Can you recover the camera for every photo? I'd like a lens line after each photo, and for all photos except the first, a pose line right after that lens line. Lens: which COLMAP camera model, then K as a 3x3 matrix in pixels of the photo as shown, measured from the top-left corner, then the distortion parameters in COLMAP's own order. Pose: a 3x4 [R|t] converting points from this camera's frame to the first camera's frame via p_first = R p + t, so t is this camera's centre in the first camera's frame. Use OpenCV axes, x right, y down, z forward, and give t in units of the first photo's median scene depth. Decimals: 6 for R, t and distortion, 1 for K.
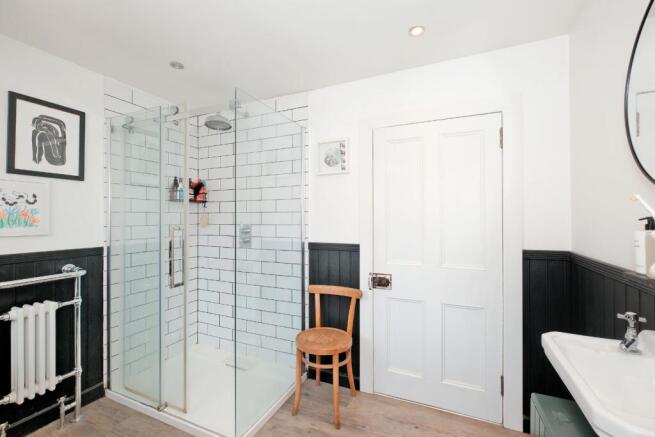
lens RADIAL K [[277.8, 0, 329.2], [0, 277.8, 216.3], [0, 0, 1]] dist [-0.000508, -0.000057]
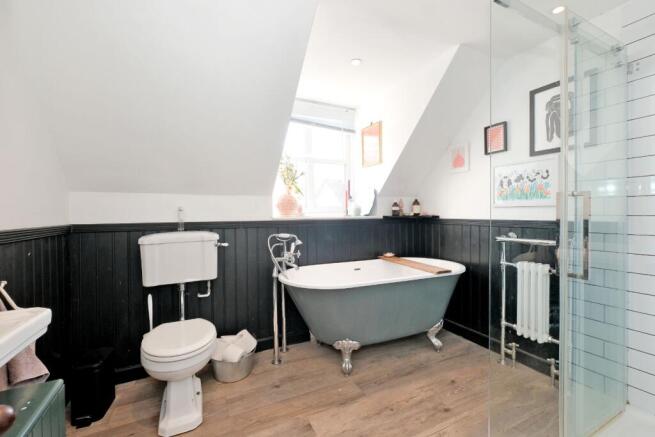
lens RADIAL K [[277.8, 0, 329.2], [0, 277.8, 216.3], [0, 0, 1]] dist [-0.000508, -0.000057]
pose [[-0.627919, 0.013848, -0.778156, 0.398350], [0.005777, 0.999897, 0.013132, 0.092378], [0.778257, 0.003750, -0.627934, 1.026794]]
